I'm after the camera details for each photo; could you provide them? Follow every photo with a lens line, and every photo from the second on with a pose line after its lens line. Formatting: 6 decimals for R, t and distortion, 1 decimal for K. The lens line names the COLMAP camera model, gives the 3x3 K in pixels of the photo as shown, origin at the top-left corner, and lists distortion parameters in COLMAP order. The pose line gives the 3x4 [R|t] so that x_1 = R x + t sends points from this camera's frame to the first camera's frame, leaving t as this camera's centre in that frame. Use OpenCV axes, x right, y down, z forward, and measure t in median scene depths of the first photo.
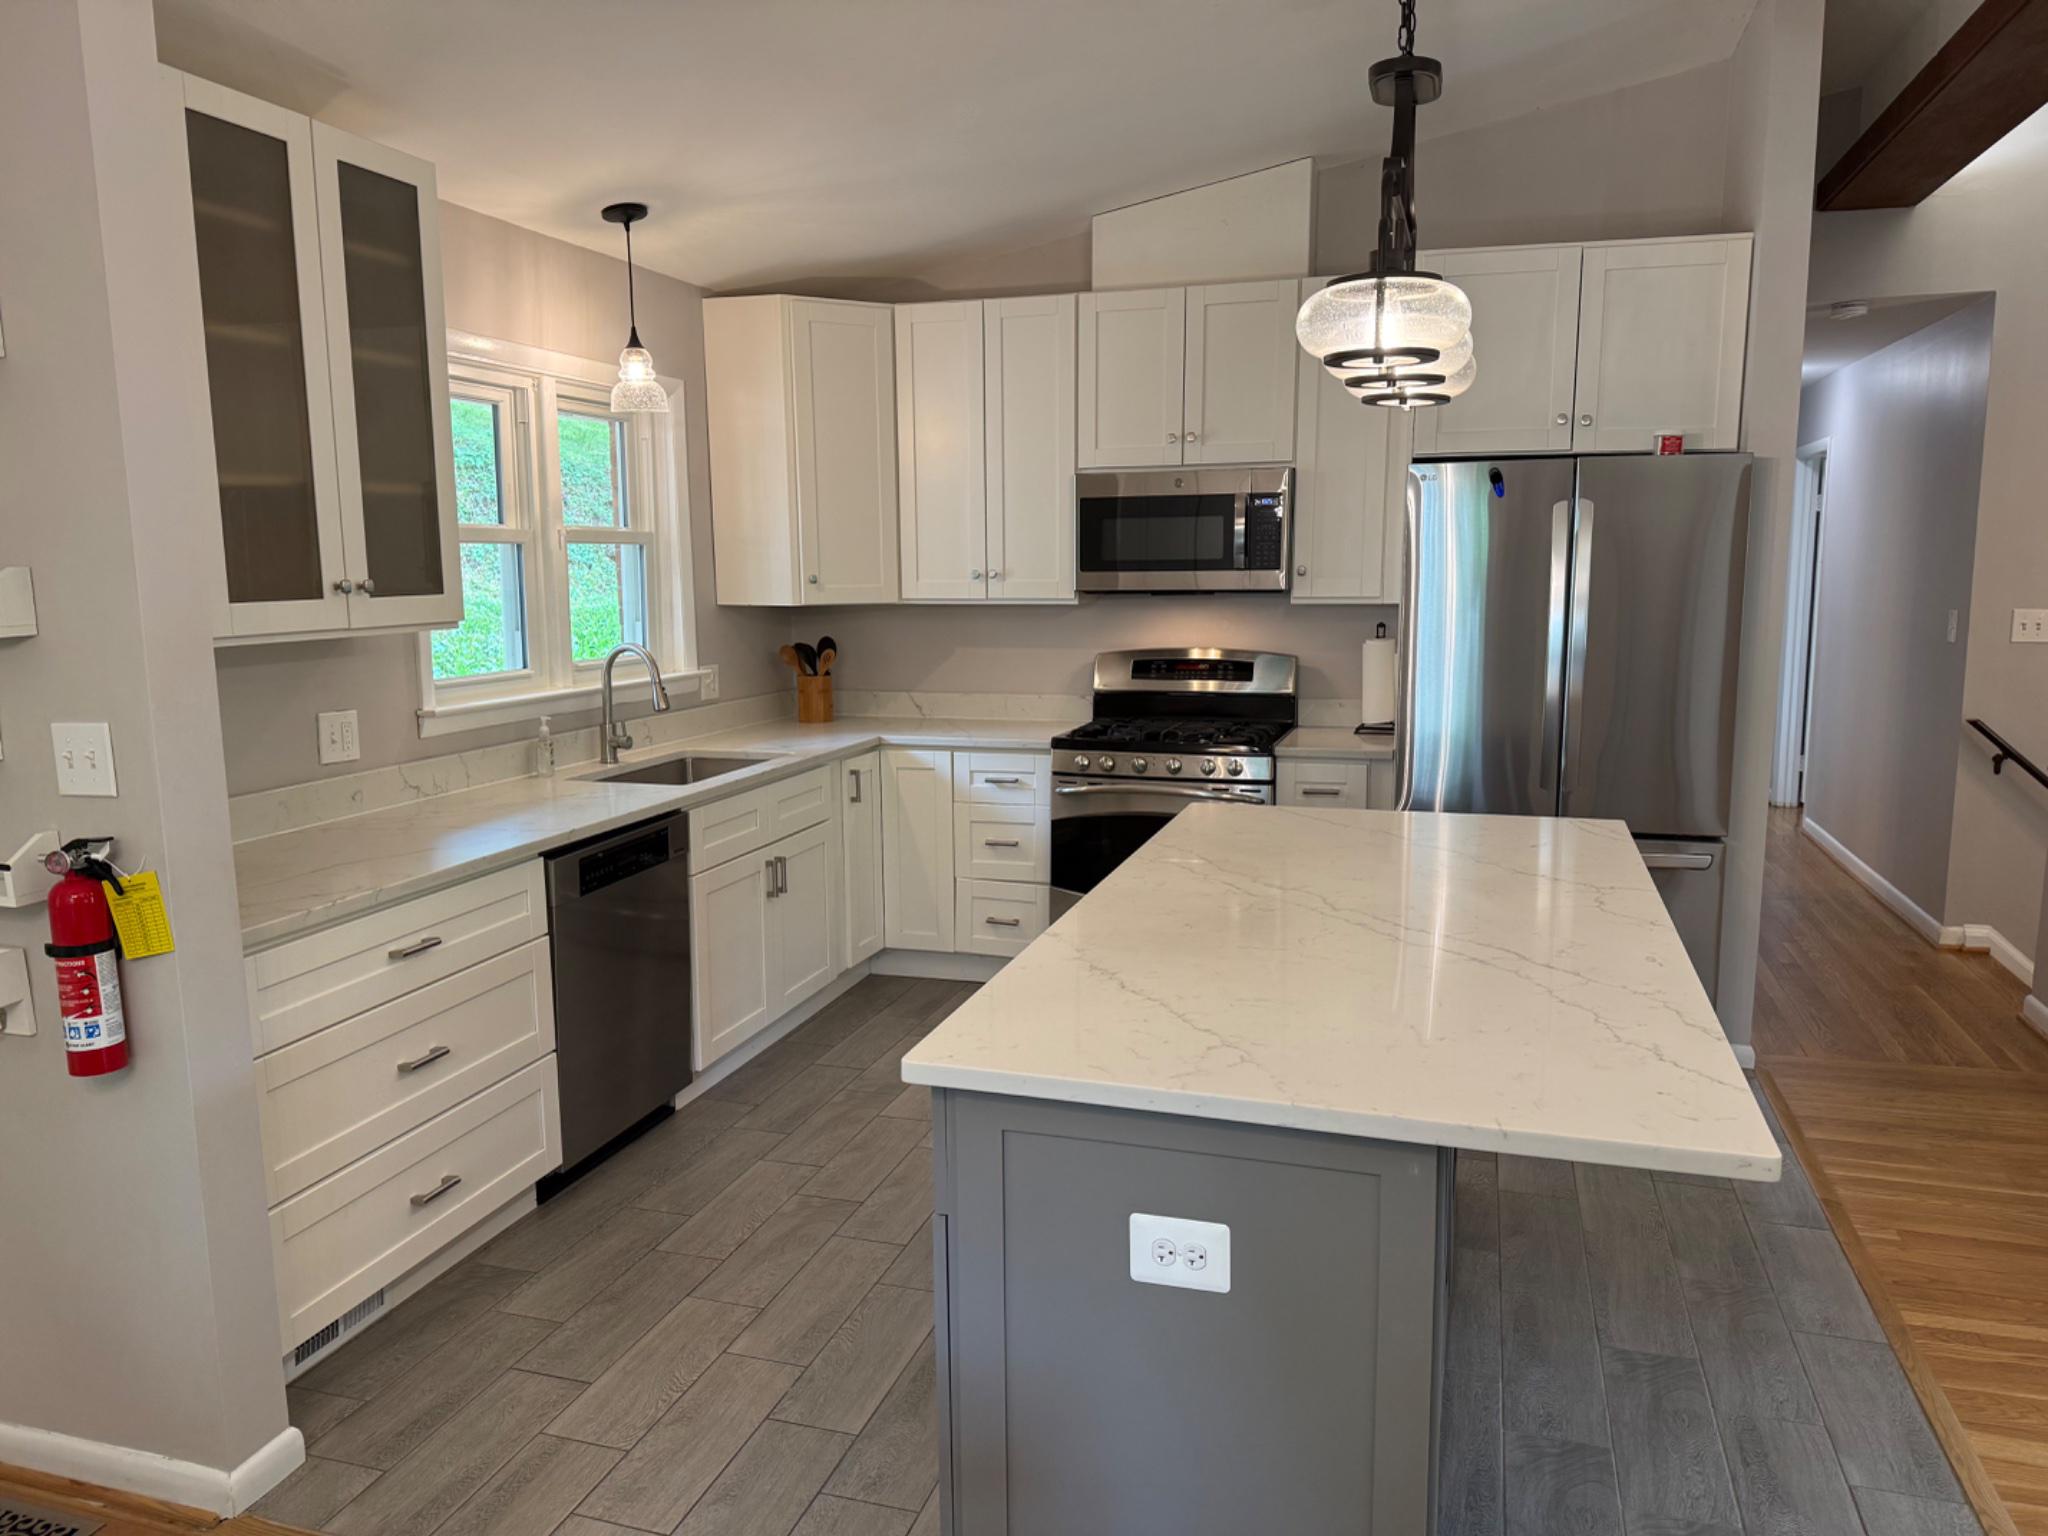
lens RADIAL K [[1439.0, 0, 1038.7], [0, 1439.0, 773.9], [0, 0, 1]] dist [0.070773, -0.062492]
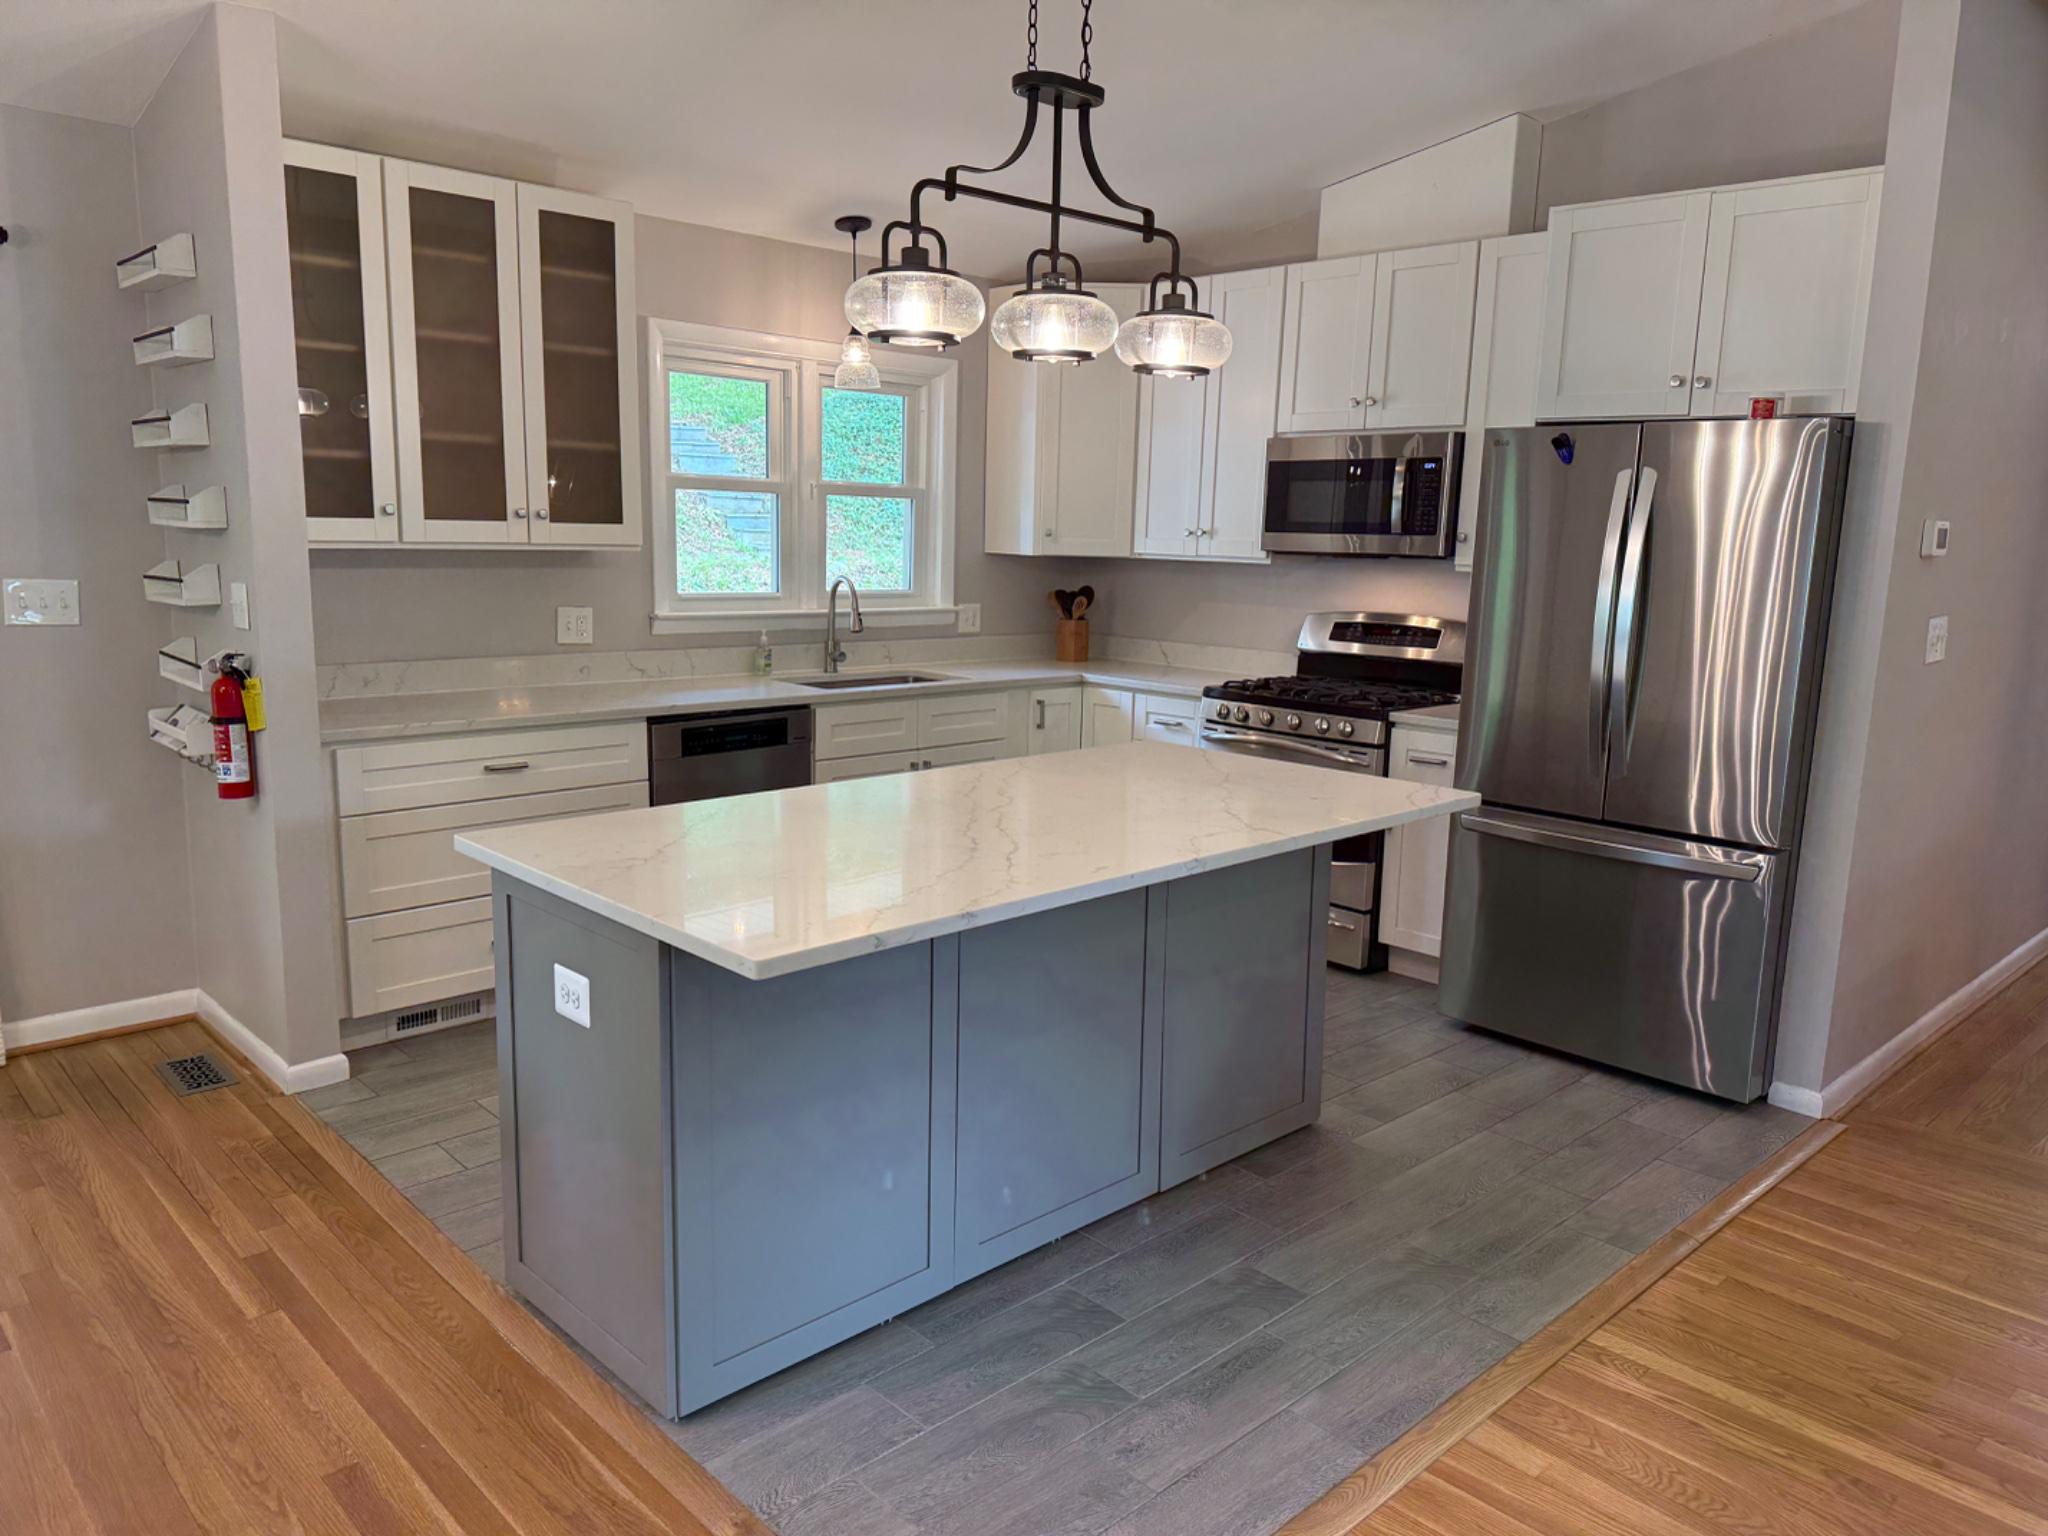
lens RADIAL K [[1439.0, 0, 1036.6], [0, 1439.0, 771.2], [0, 0, 1]] dist [0.070773, -0.062492]
pose [[0.873485, 0.113931, -0.473333, 0.487736], [-0.105707, 0.993421, 0.044045, 0.004092], [0.475237, 0.011562, 0.879782, -0.003064]]
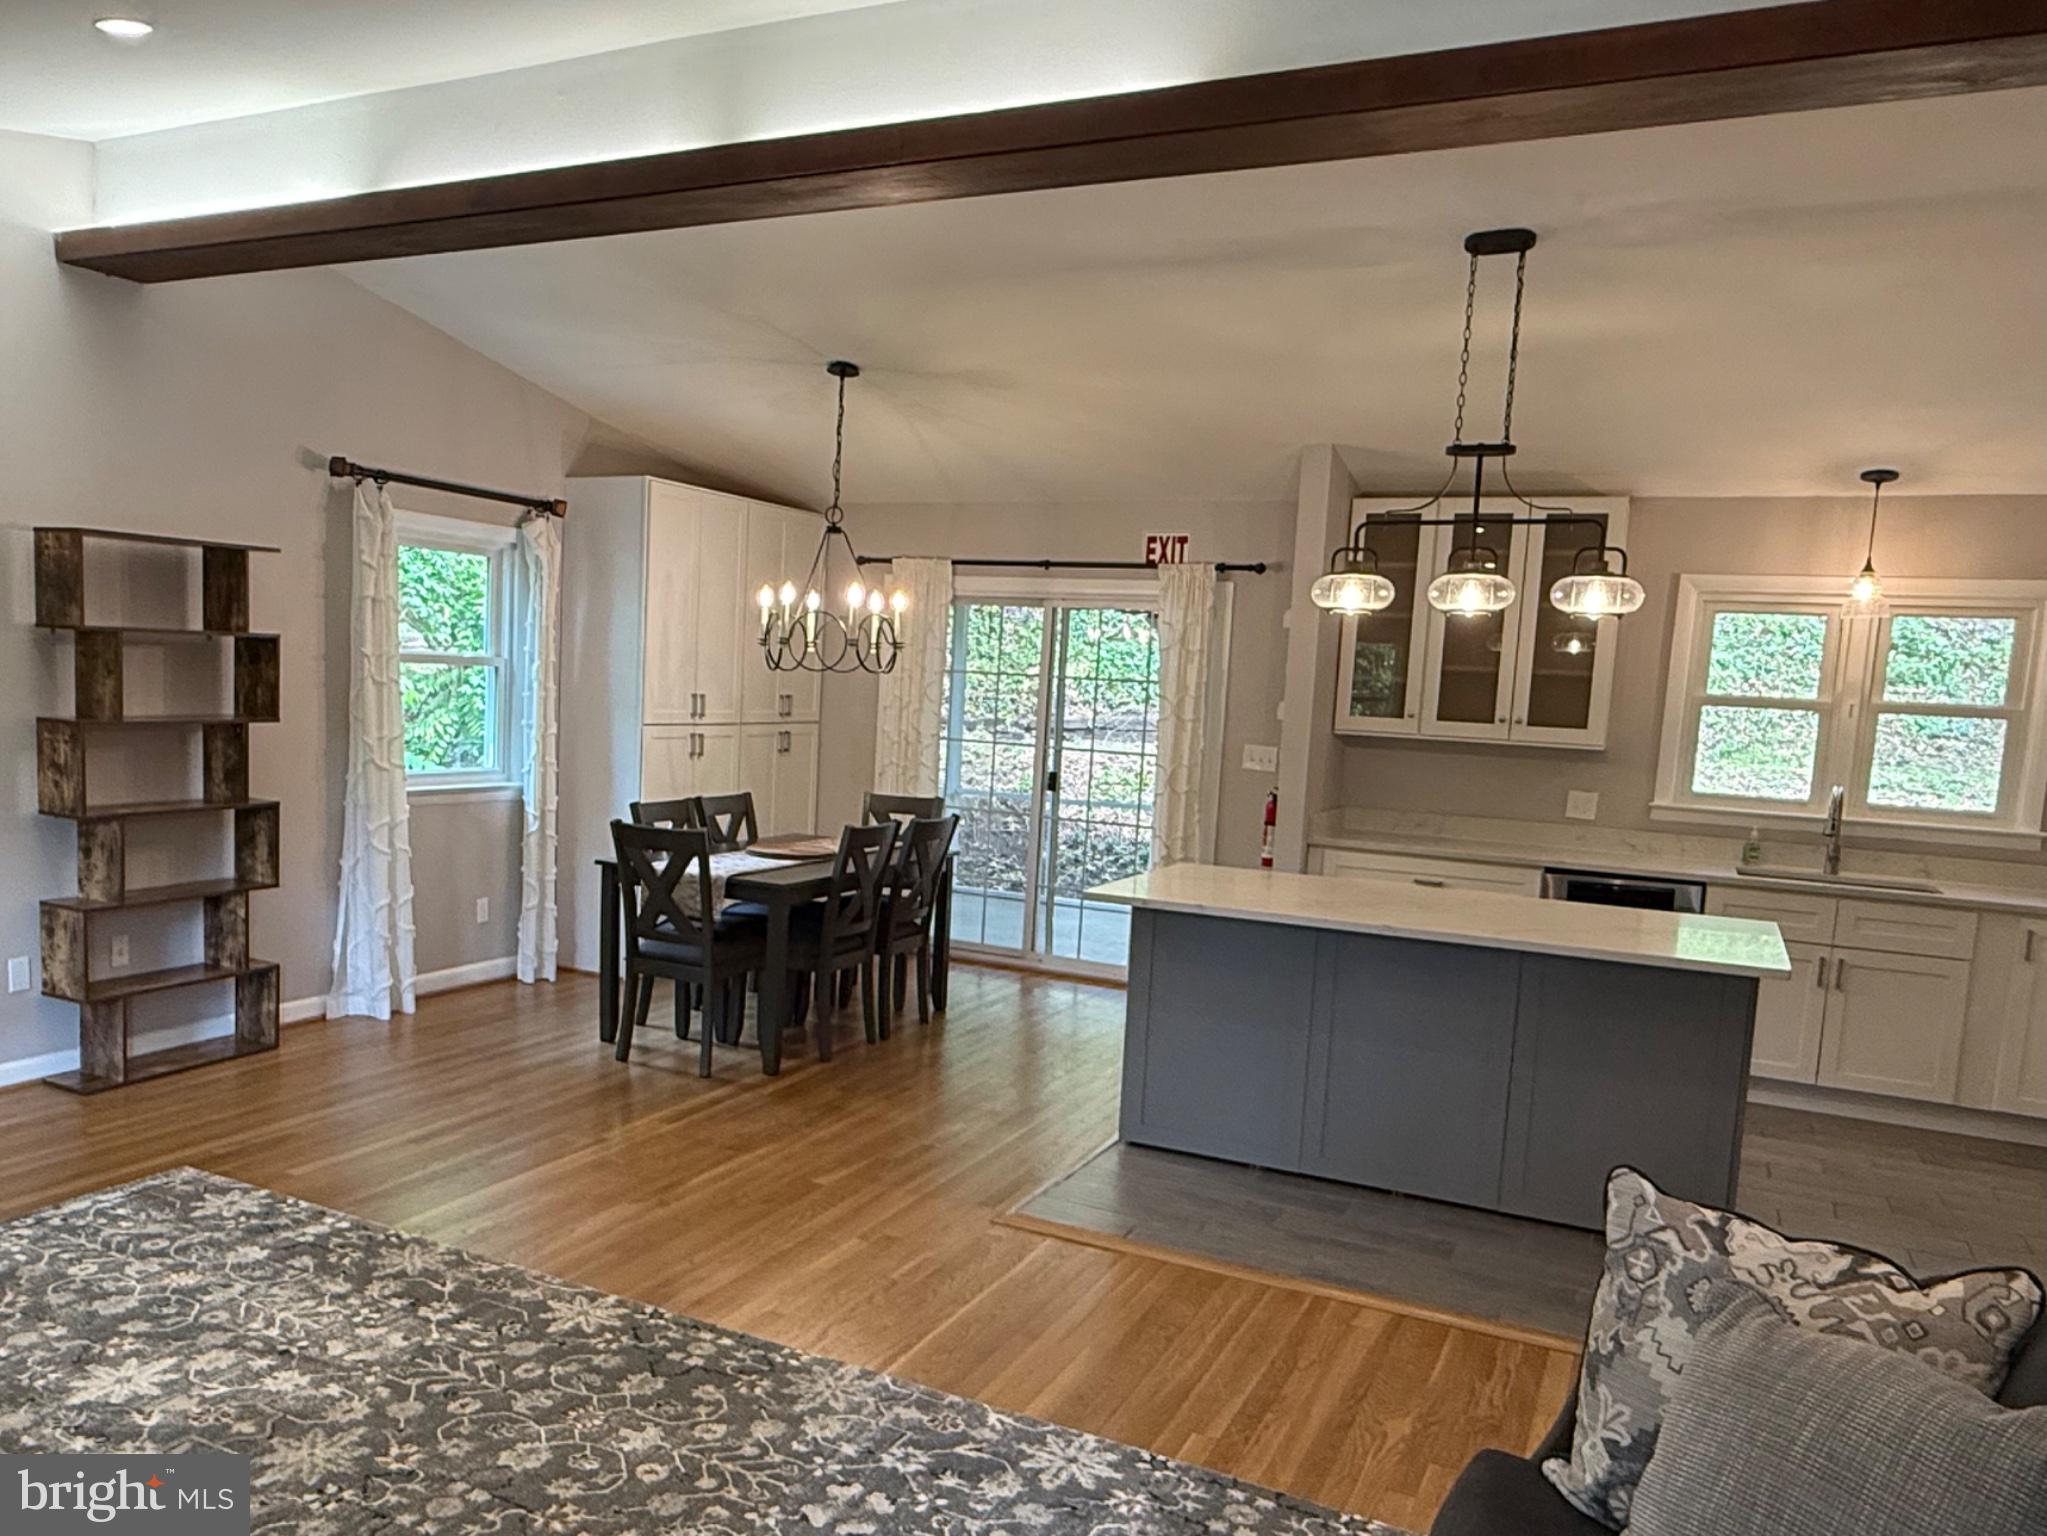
lens RADIAL K [[1512.0, 0, 903.0], [0, 1512.0, 854.6], [0, 0, 1]] dist [-0.003456, 0.003977]
pose [[-0.192250, 0.118837, -0.974124, 1.332058], [-0.194035, 0.968441, 0.156438, -0.083269], [0.961972, 0.219089, -0.163124, 0.423170]]
